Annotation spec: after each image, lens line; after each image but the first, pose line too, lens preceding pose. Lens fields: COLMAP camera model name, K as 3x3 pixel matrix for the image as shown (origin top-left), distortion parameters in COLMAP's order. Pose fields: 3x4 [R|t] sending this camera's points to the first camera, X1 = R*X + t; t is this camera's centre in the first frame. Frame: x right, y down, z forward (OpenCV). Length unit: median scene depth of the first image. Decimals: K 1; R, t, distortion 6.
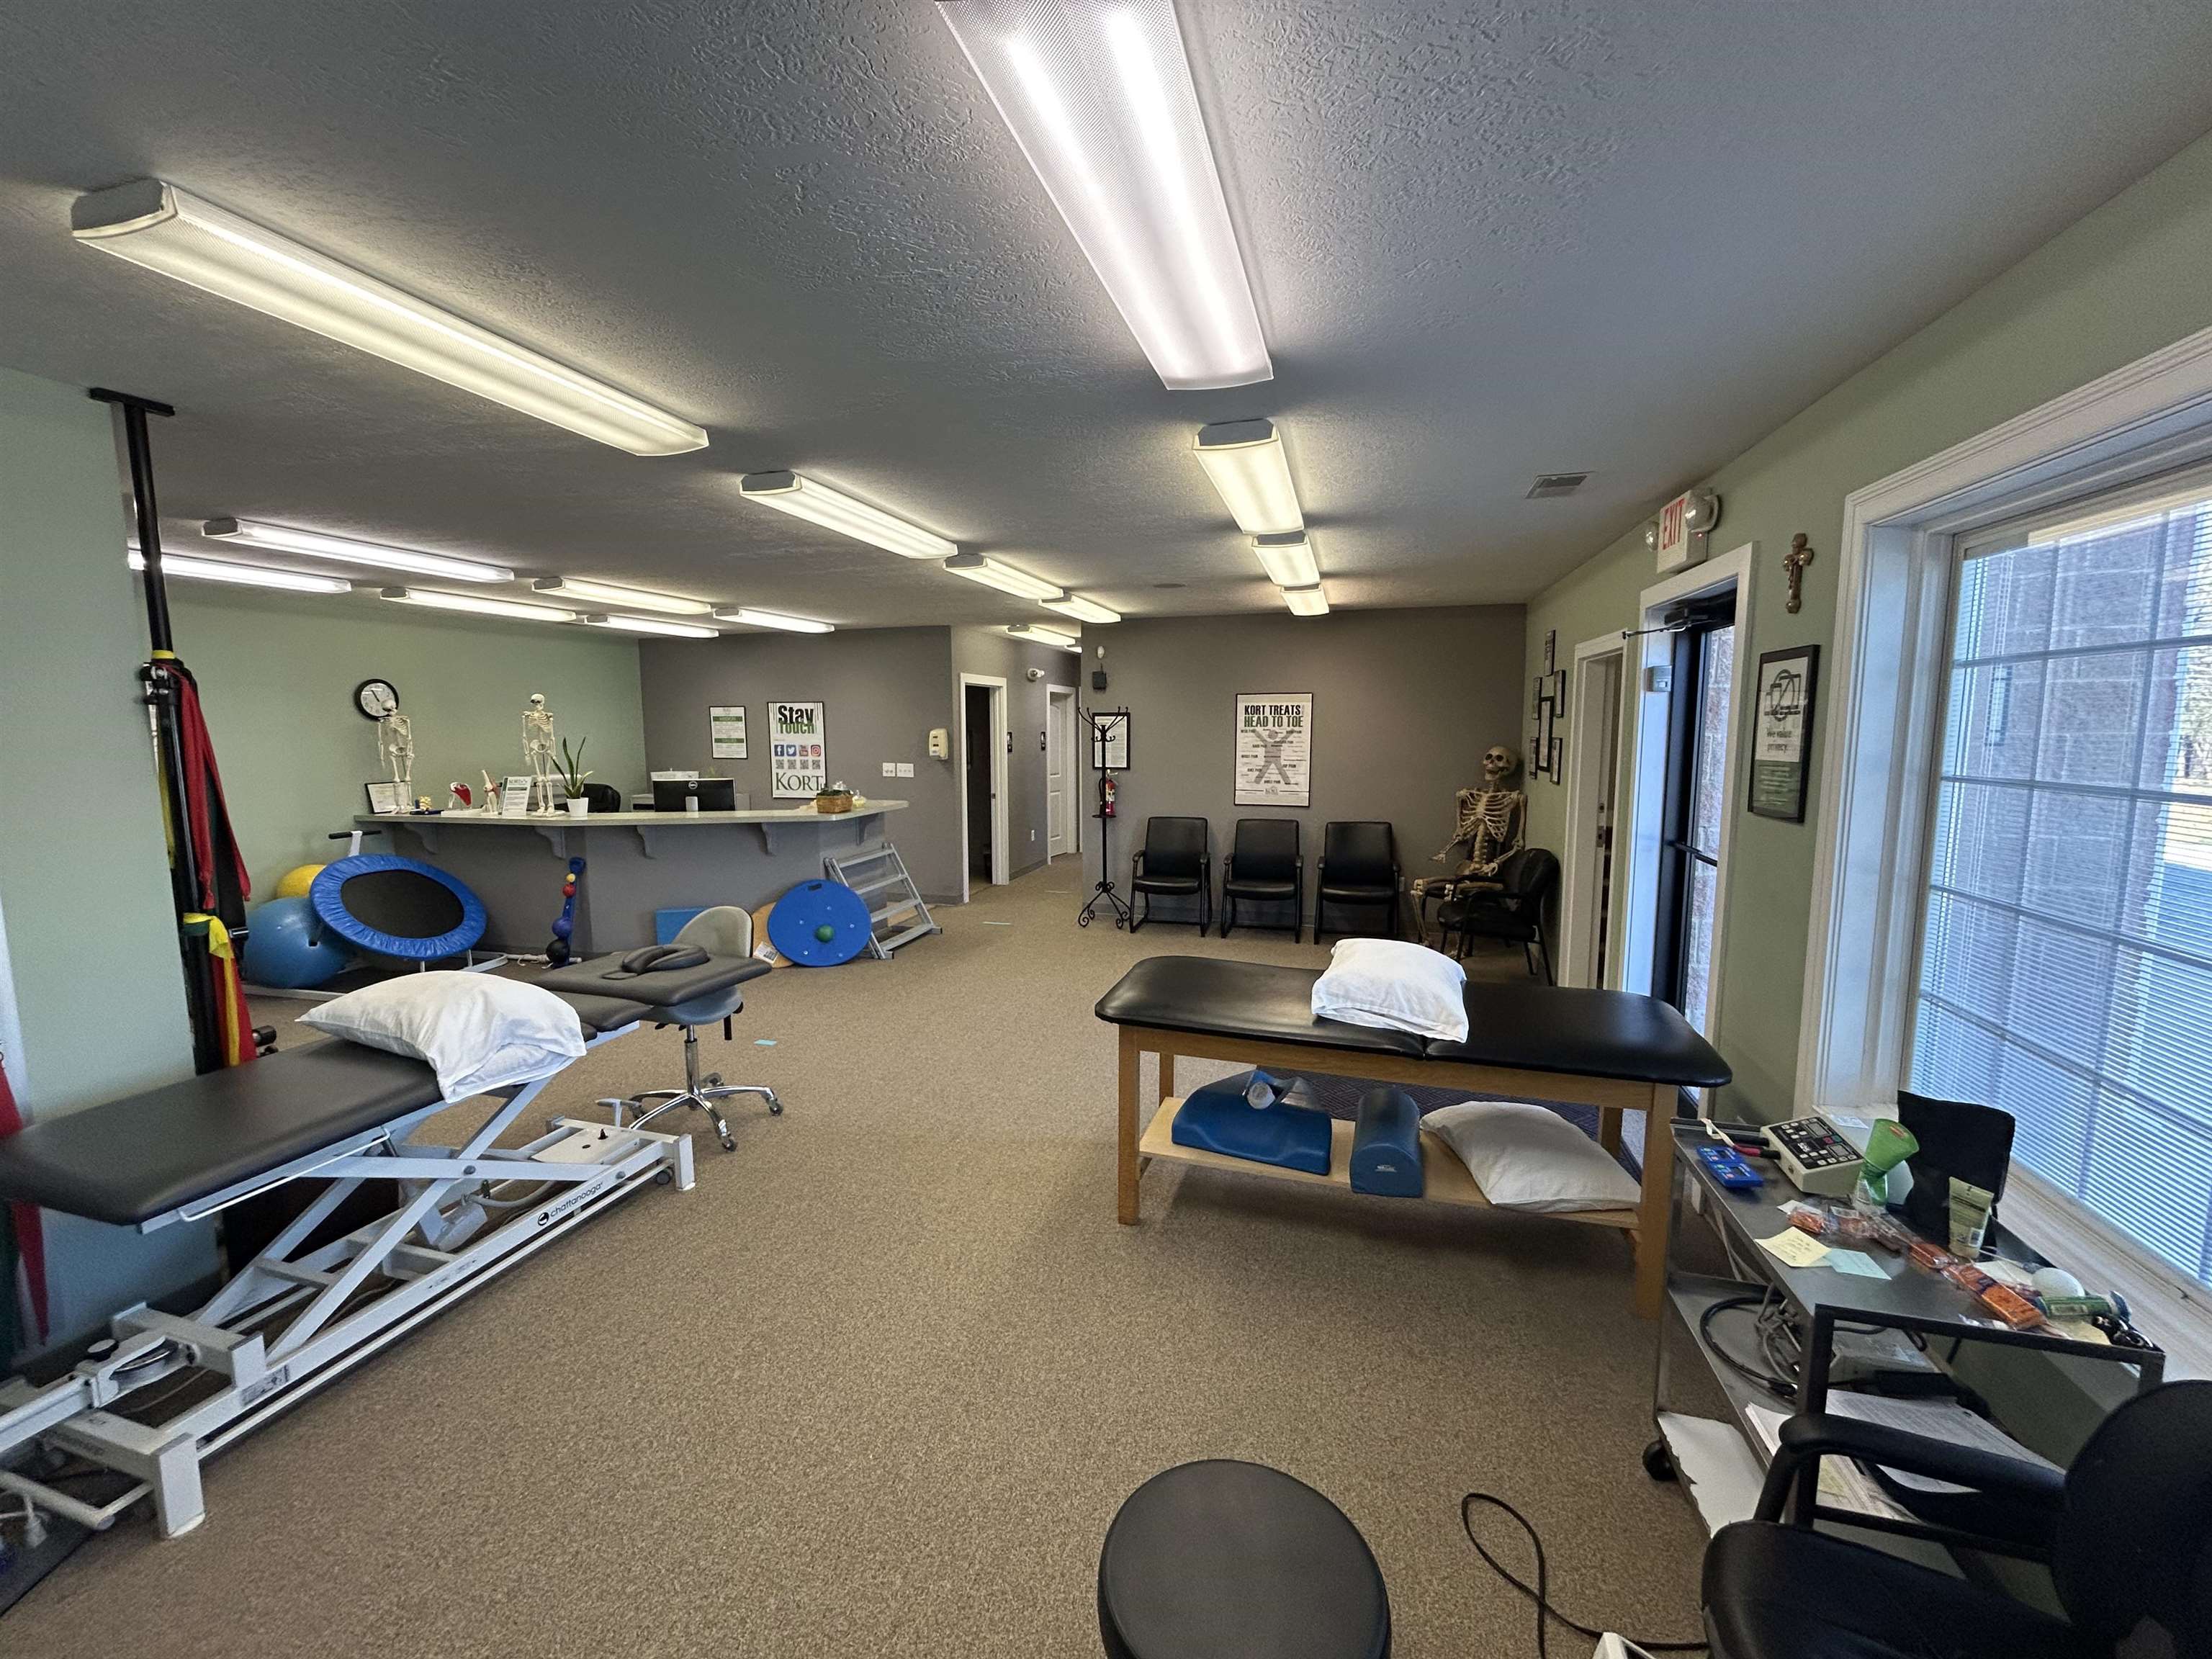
lens RADIAL K [[895.6, 0, 1104.6], [0, 895.6, 822.4], [0, 0, 1]] dist [-0.001745, 0.000210]
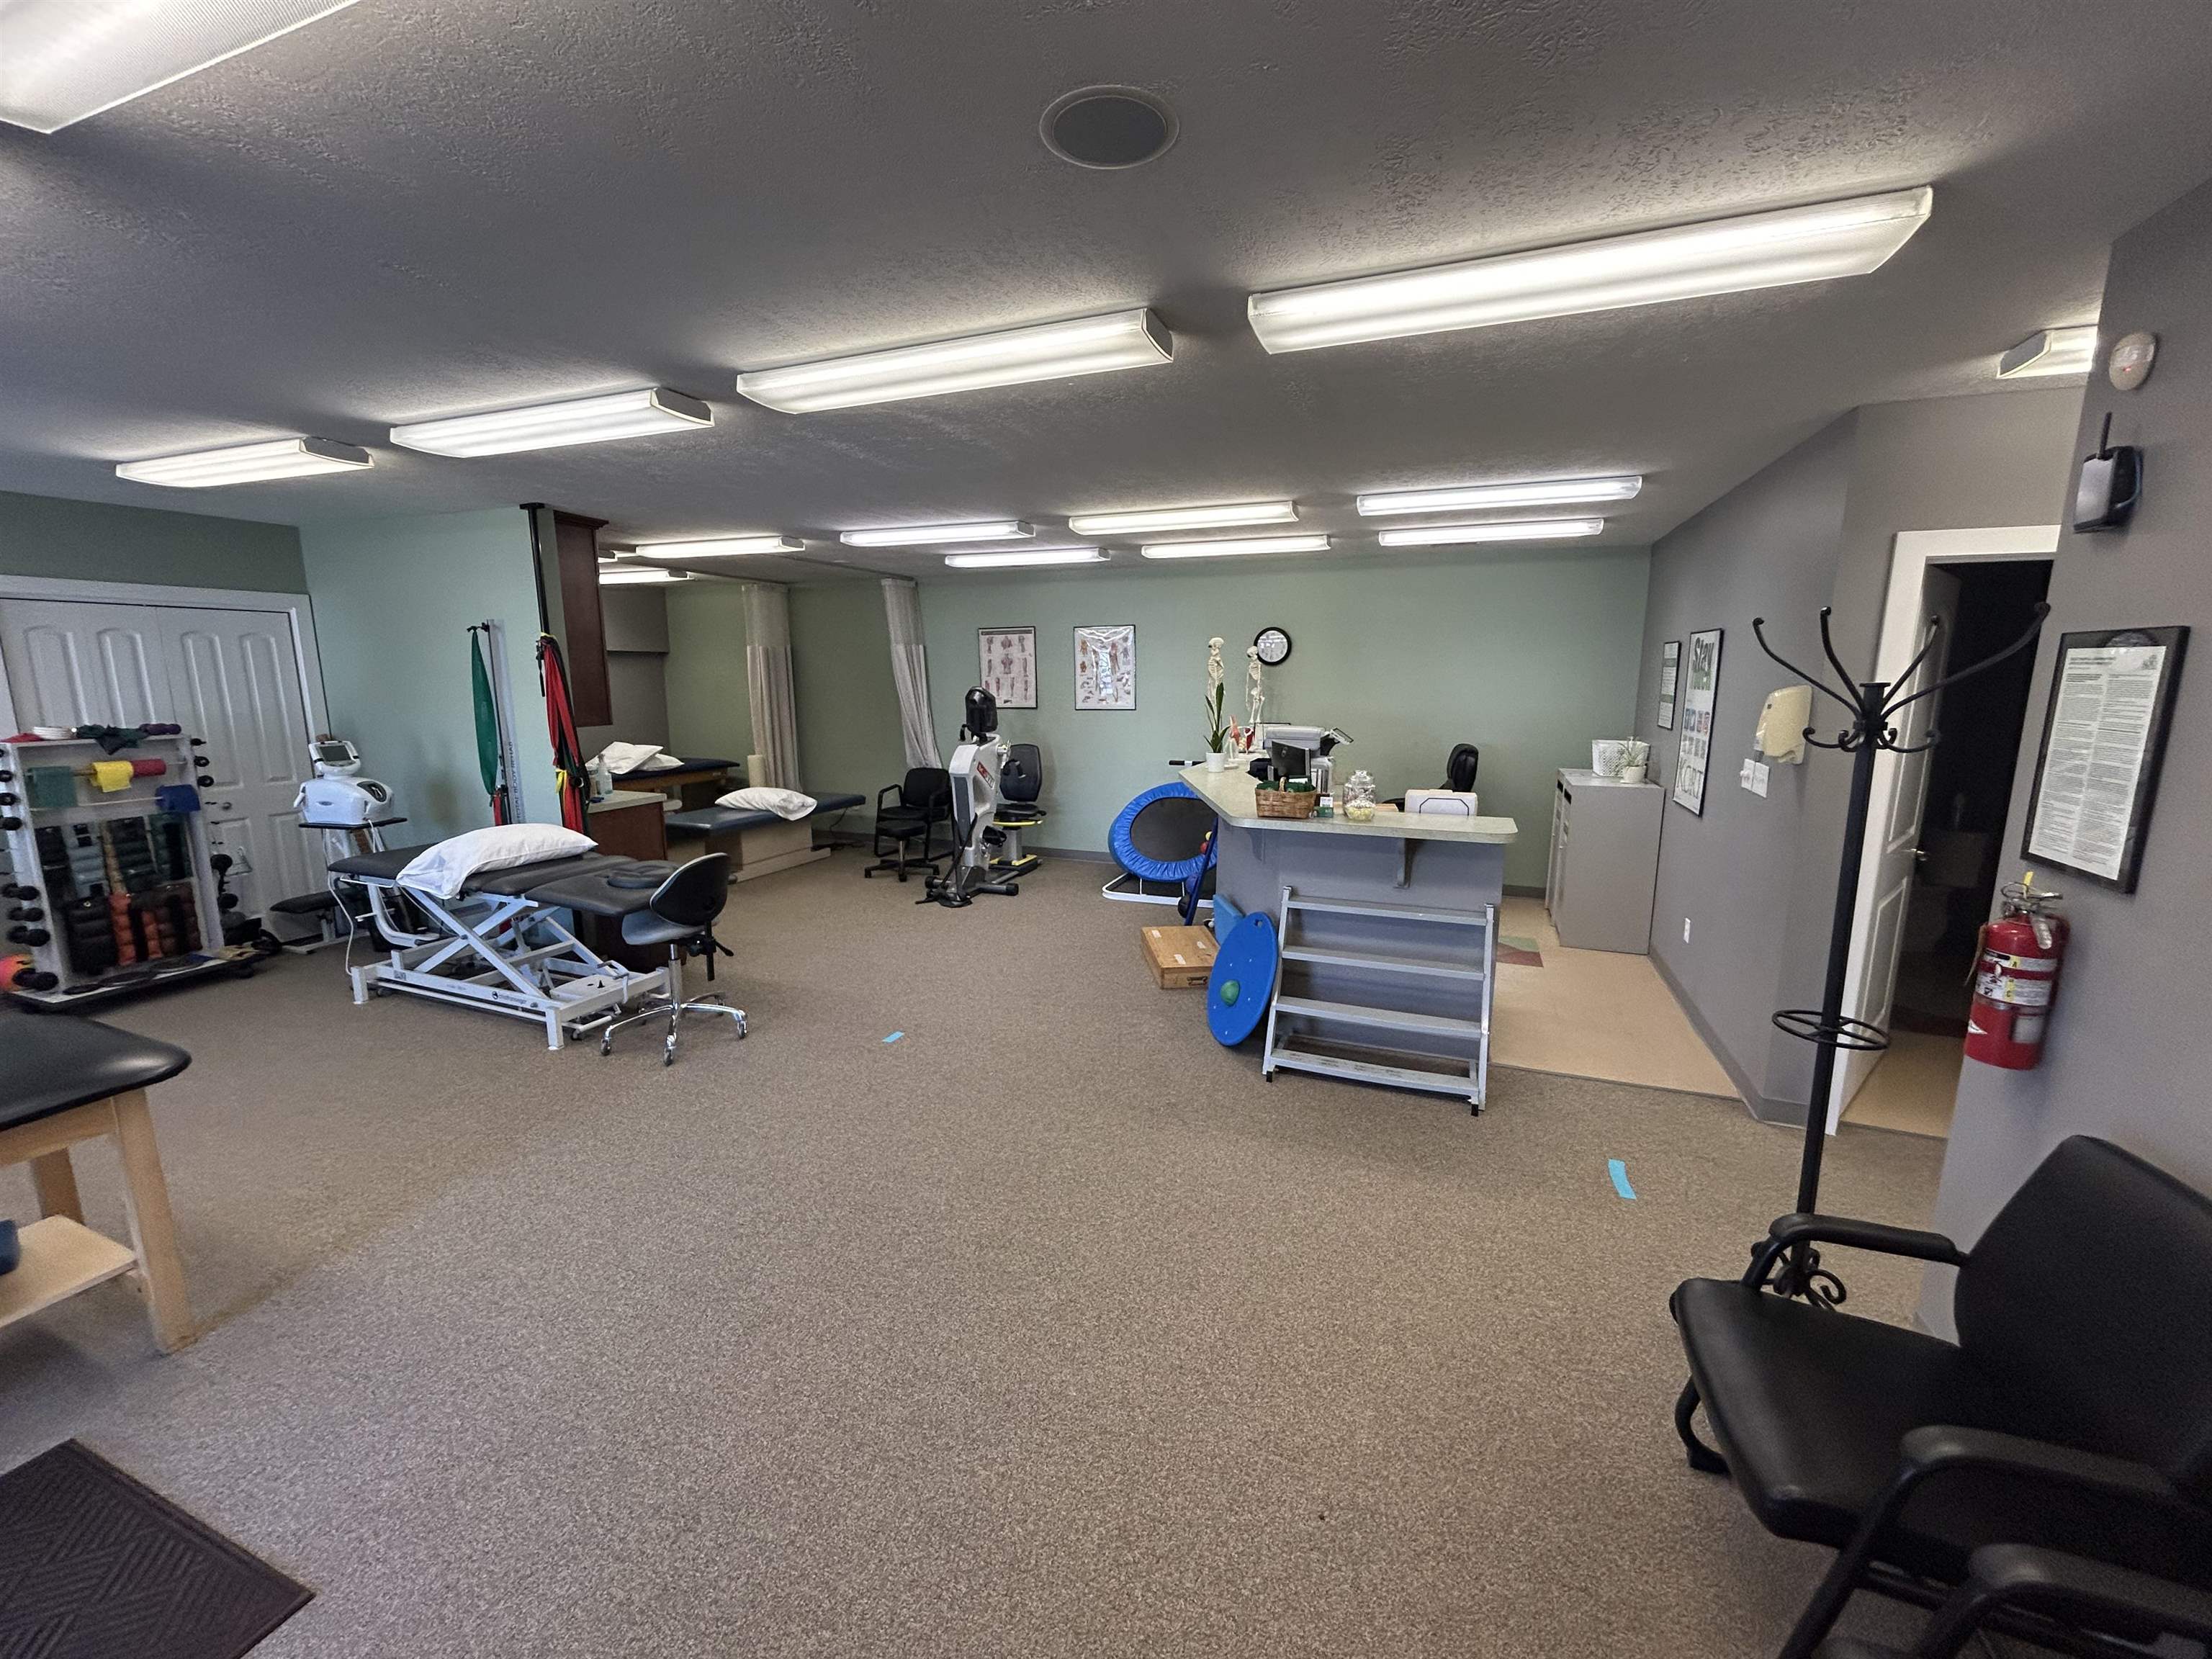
lens RADIAL K [[895.6, 0, 1102.4], [0, 895.6, 827.6], [0, 0, 1]] dist [-0.001745, 0.000210]
pose [[-0.102824, 0.177016, -0.978822, 0.251545], [-0.108932, 0.976115, 0.187969, -0.084515], [0.988717, 0.125953, -0.081086, 0.736489]]
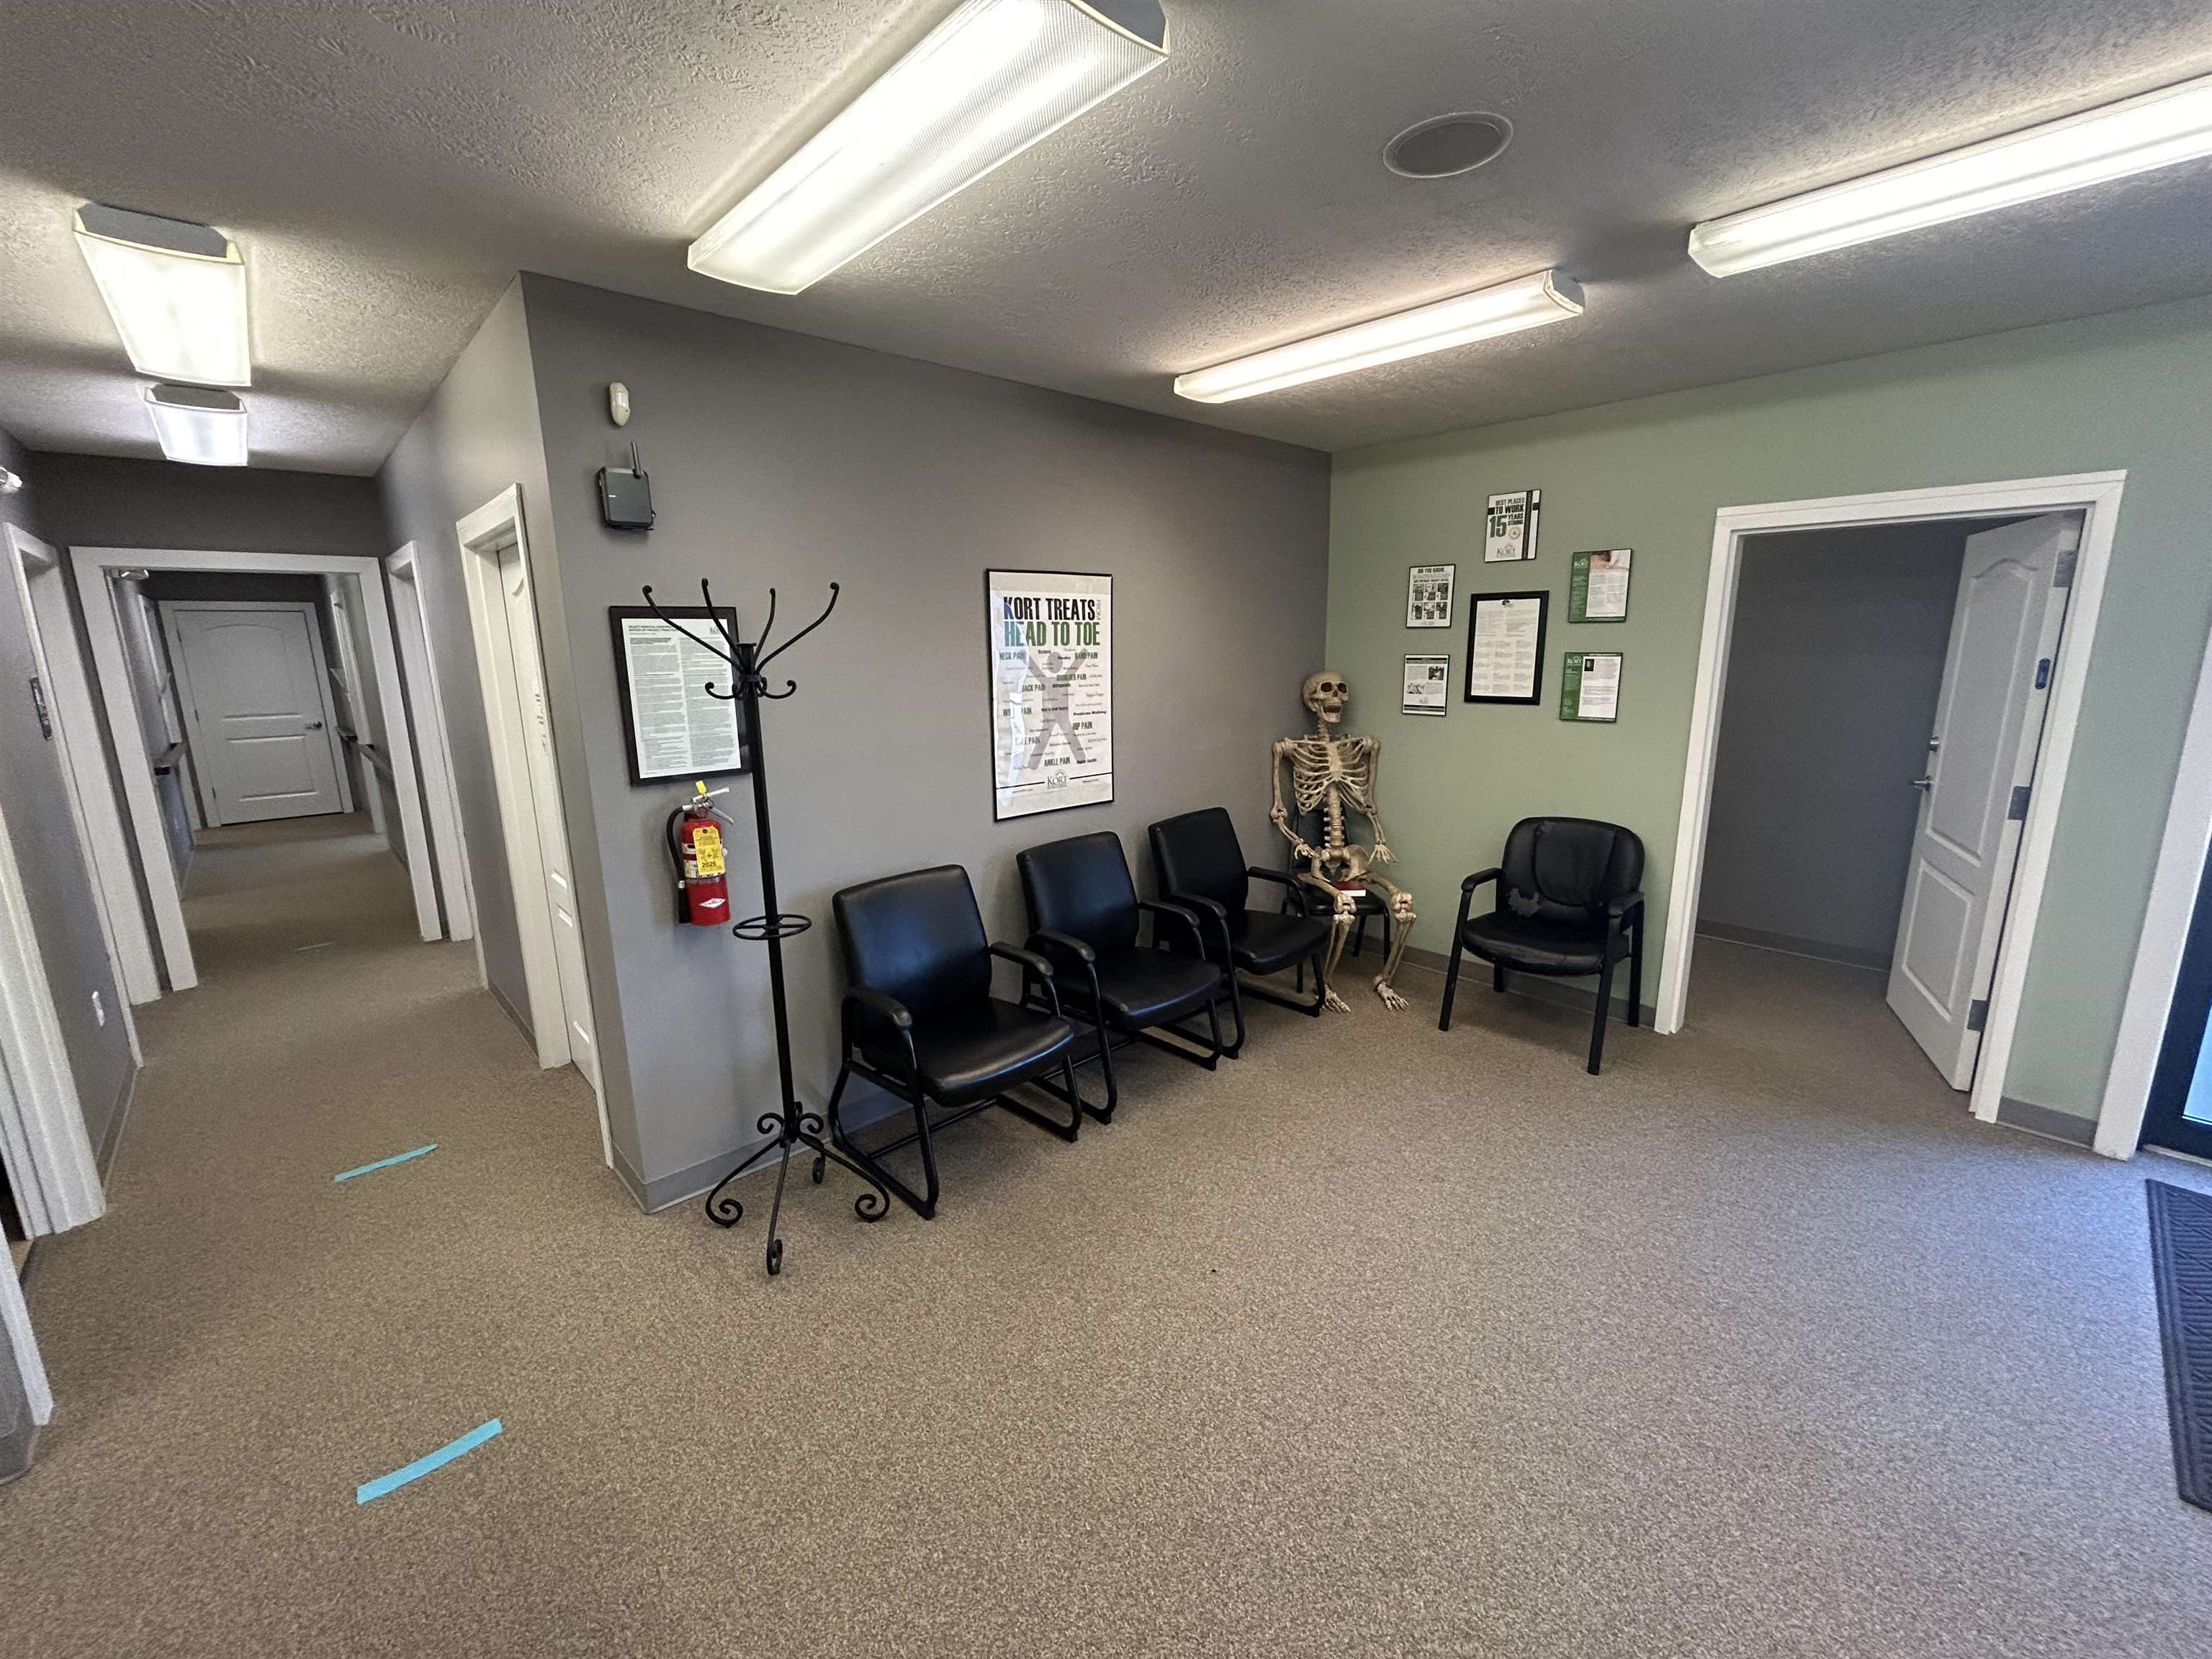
lens RADIAL K [[895.6, 0, 1106.1], [0, 895.6, 827.0], [0, 0, 1]] dist [-0.001745, 0.000210]
pose [[0.518643, -0.178238, 0.836206, -0.188135], [0.106466, 0.983880, 0.143681, -0.070651], [-0.848336, 0.014508, 0.529259, 0.665086]]
